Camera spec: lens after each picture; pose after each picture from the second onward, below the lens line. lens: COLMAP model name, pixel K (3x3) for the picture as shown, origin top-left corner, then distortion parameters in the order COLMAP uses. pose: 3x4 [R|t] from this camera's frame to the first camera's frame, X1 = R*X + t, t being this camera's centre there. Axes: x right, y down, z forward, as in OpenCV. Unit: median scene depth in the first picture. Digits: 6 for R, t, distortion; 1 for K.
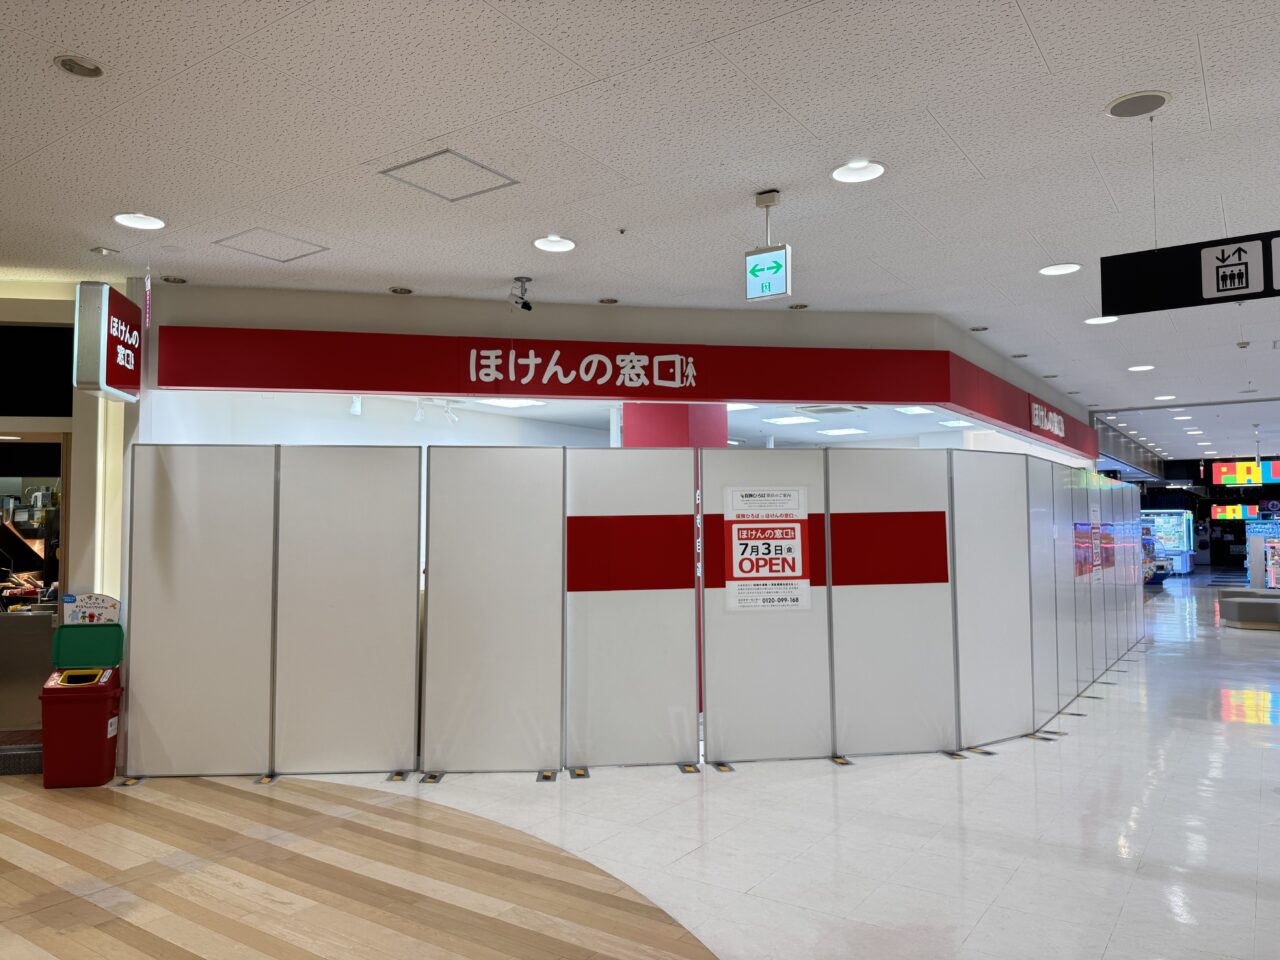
lens RADIAL K [[888.0, 0, 640.0], [0, 888.0, 480.0], [0, 0, 1]] dist [0.144425, -0.173022]
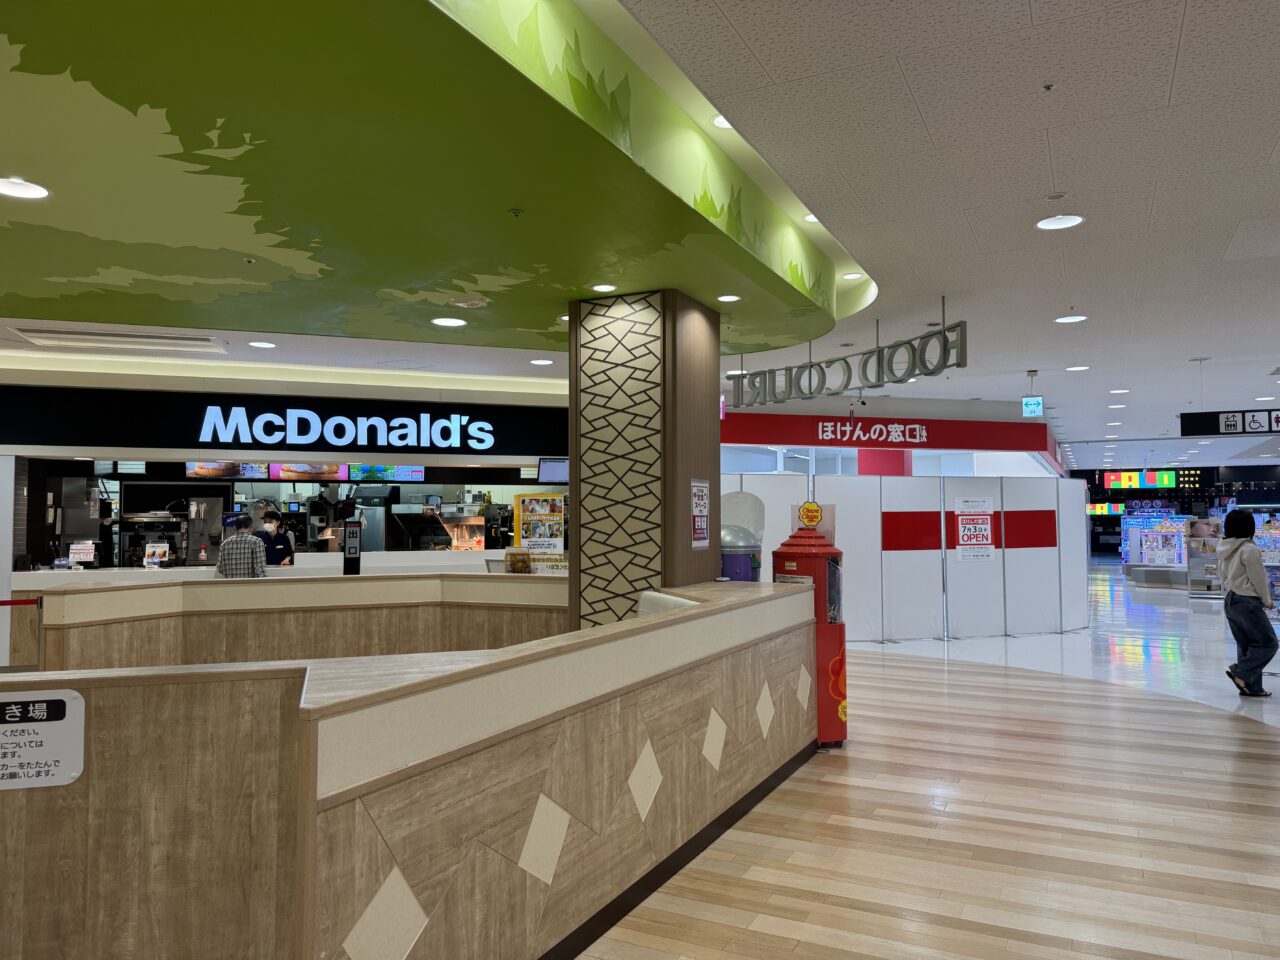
lens RADIAL K [[903.2, 0, 640.0], [0, 903.2, 480.0], [0, 0, 1]] dist [0.141741, -0.184431]
pose [[0.989577, 0.008788, 0.143736, -0.857047], [-0.009818, 0.999931, 0.006456, -0.034698], [-0.143669, -0.007800, 0.989595, -0.853235]]
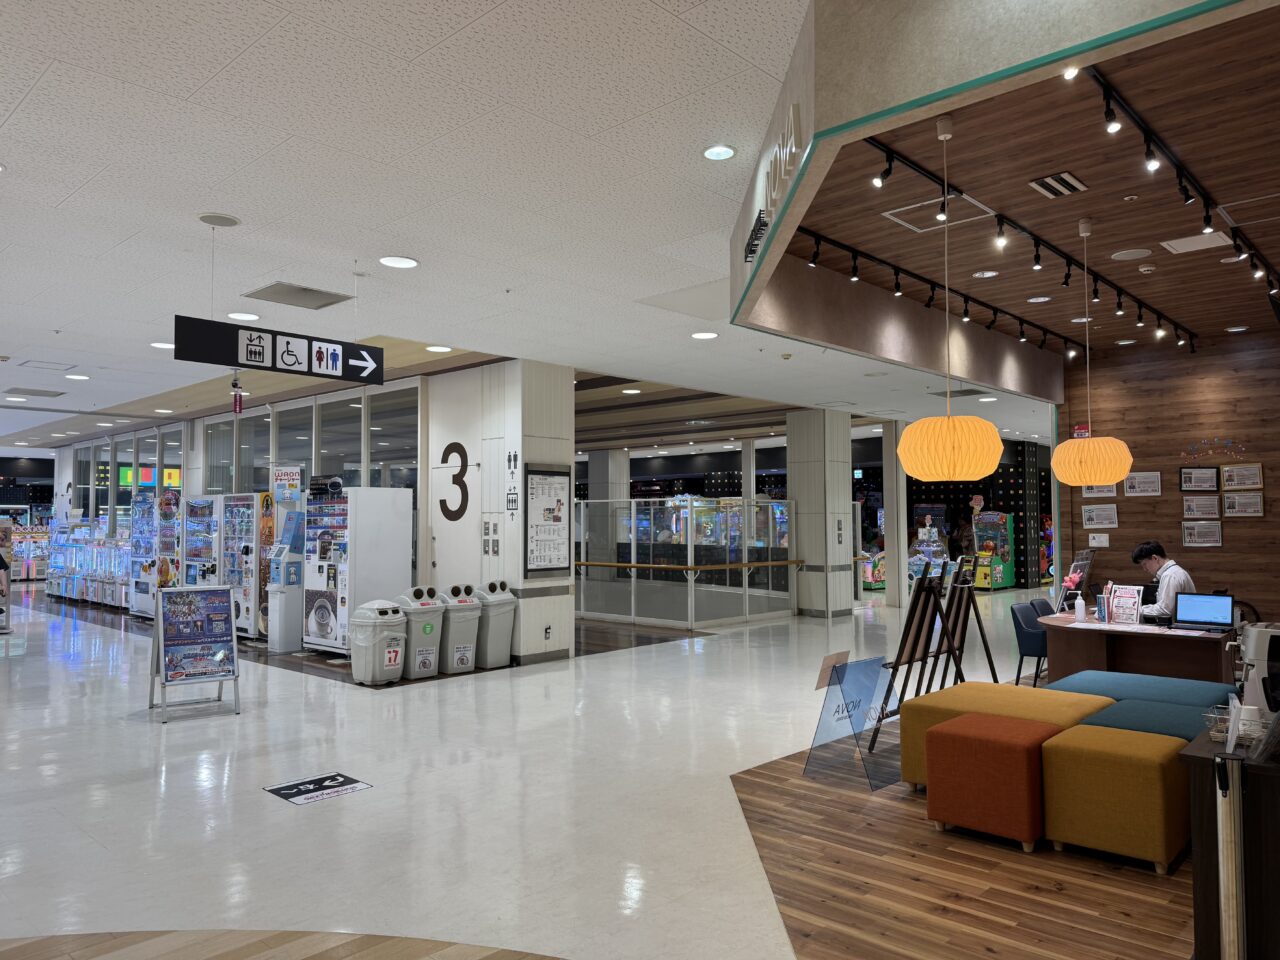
lens RADIAL K [[903.2, 0, 640.0], [0, 903.2, 480.0], [0, 0, 1]] dist [0.141741, -0.184431]
pose [[0.135899, 0.044346, 0.989730, -0.455786], [-0.040733, 0.998403, -0.039141, 0.014904], [-0.989885, -0.034996, 0.137488, 0.078684]]
